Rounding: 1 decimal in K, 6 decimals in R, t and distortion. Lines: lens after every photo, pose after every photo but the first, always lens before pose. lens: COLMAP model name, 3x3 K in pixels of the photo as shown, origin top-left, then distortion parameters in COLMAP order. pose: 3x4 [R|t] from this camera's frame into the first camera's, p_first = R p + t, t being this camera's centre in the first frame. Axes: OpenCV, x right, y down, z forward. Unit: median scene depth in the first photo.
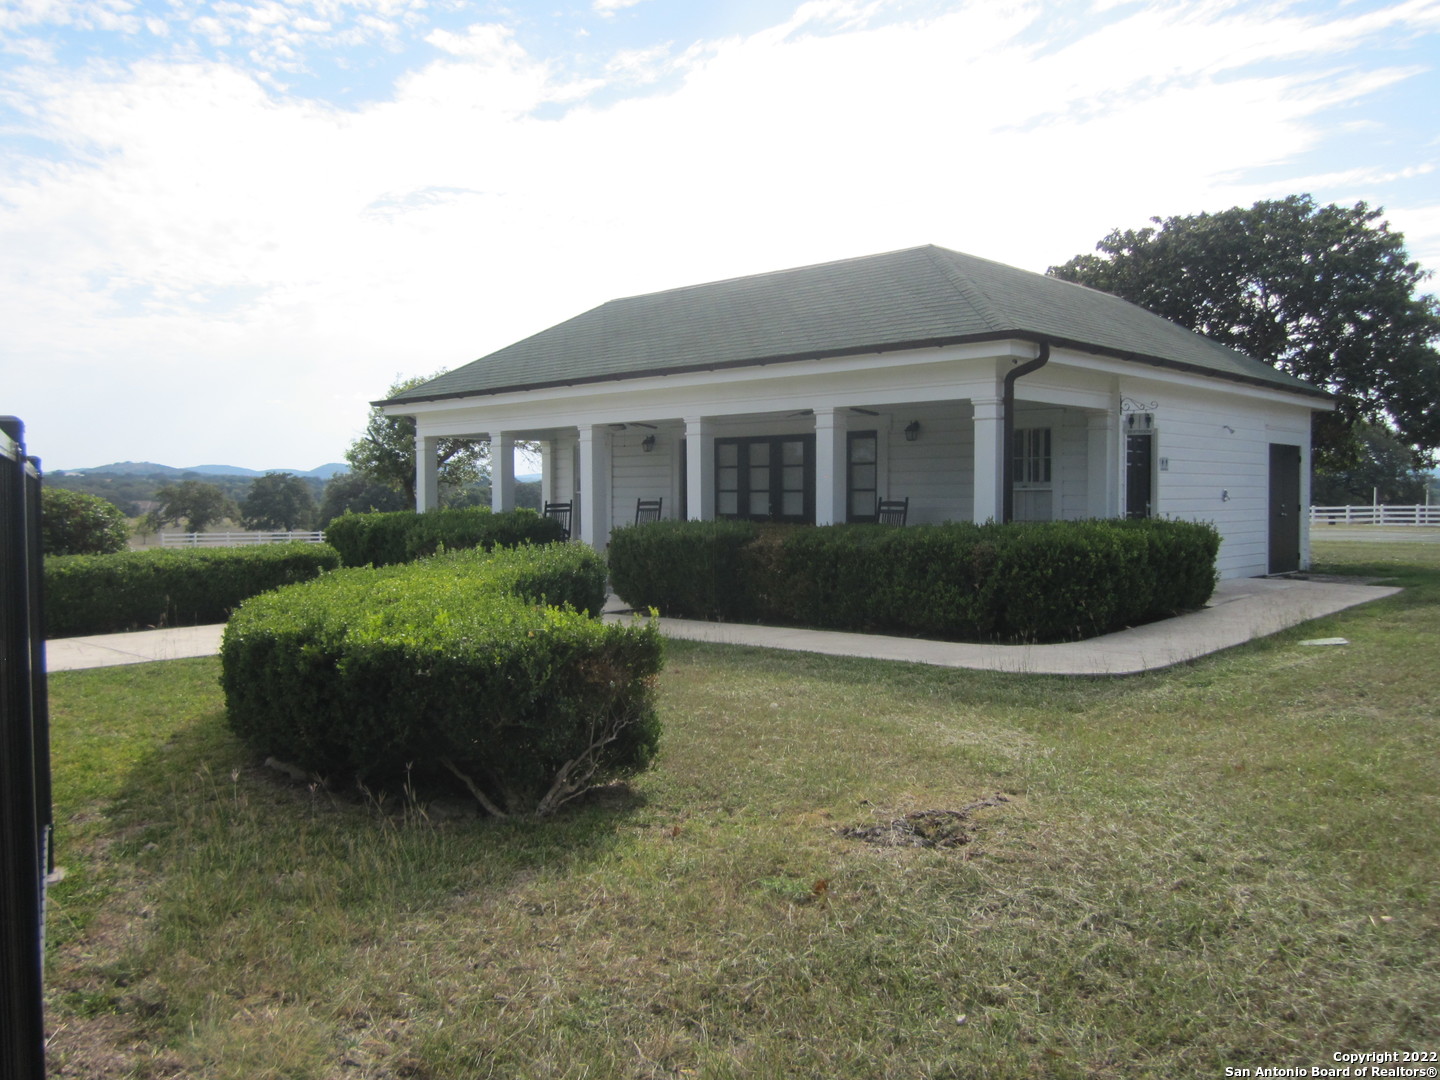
lens RADIAL K [[1172.4, 0, 720.0], [0, 1172.4, 540.0], [0, 0, 1]] dist [0.002933, 0.003794]
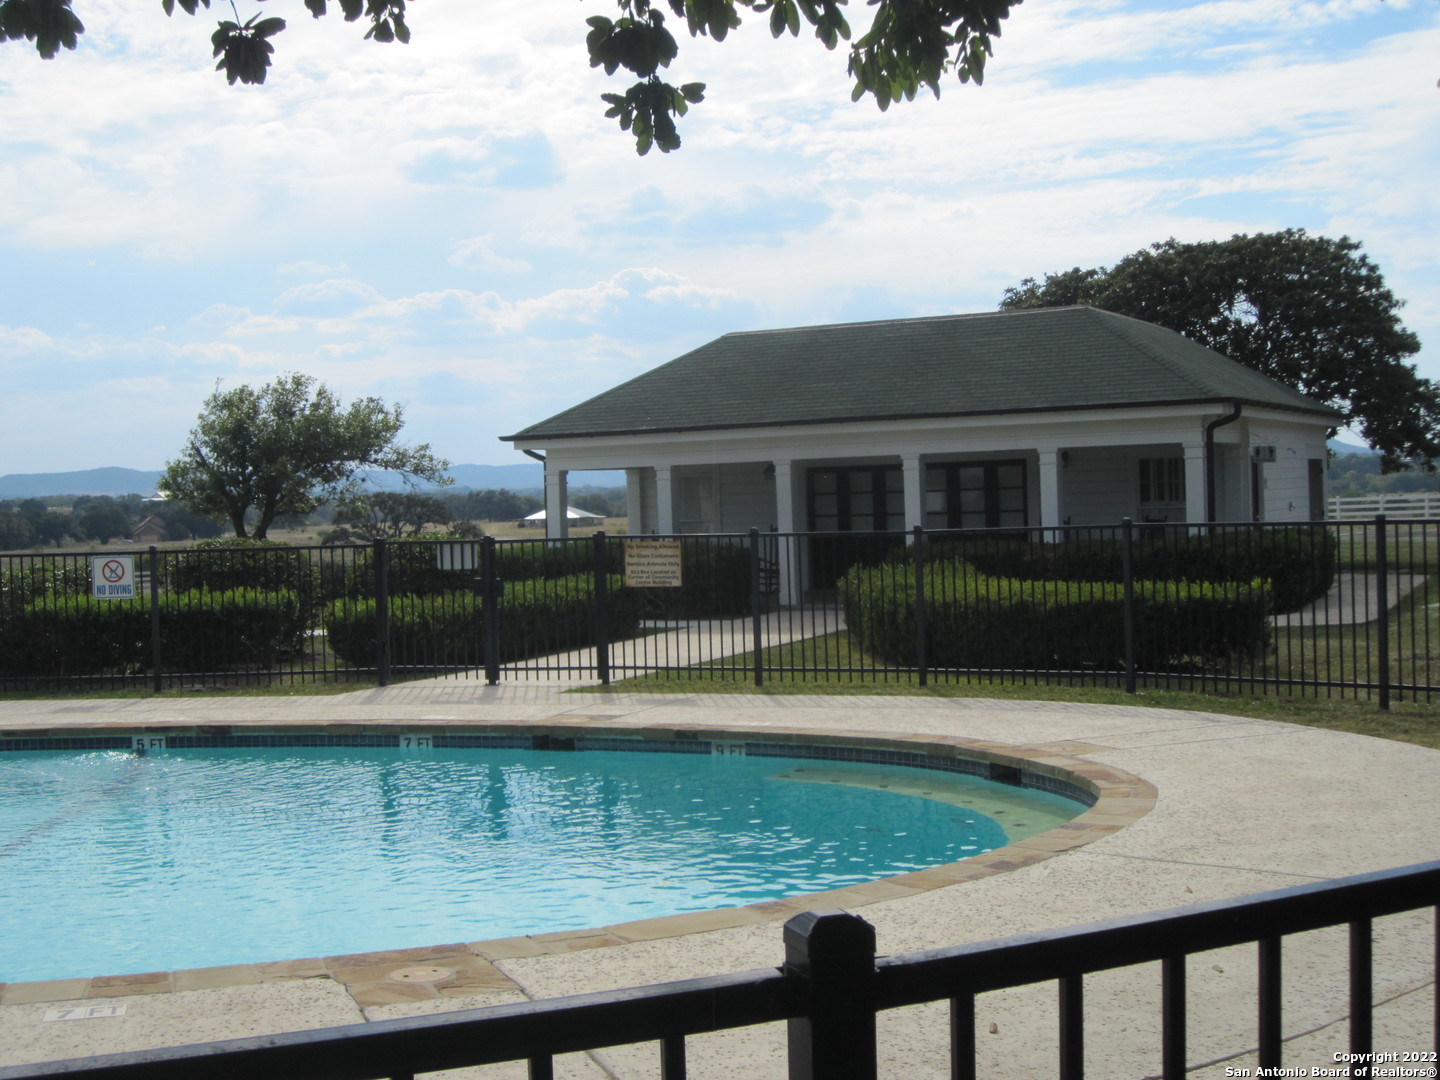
lens RADIAL K [[1906.3, 0, 720.0], [0, 1906.3, 540.0], [0, 0, 1]] dist [-0.010106, -0.034020]
pose [[0.956056, -0.038765, 0.290609, -0.586082], [0.043720, 0.998988, -0.010573, -0.007418], [-0.289905, 0.022814, 0.956783, -0.577584]]
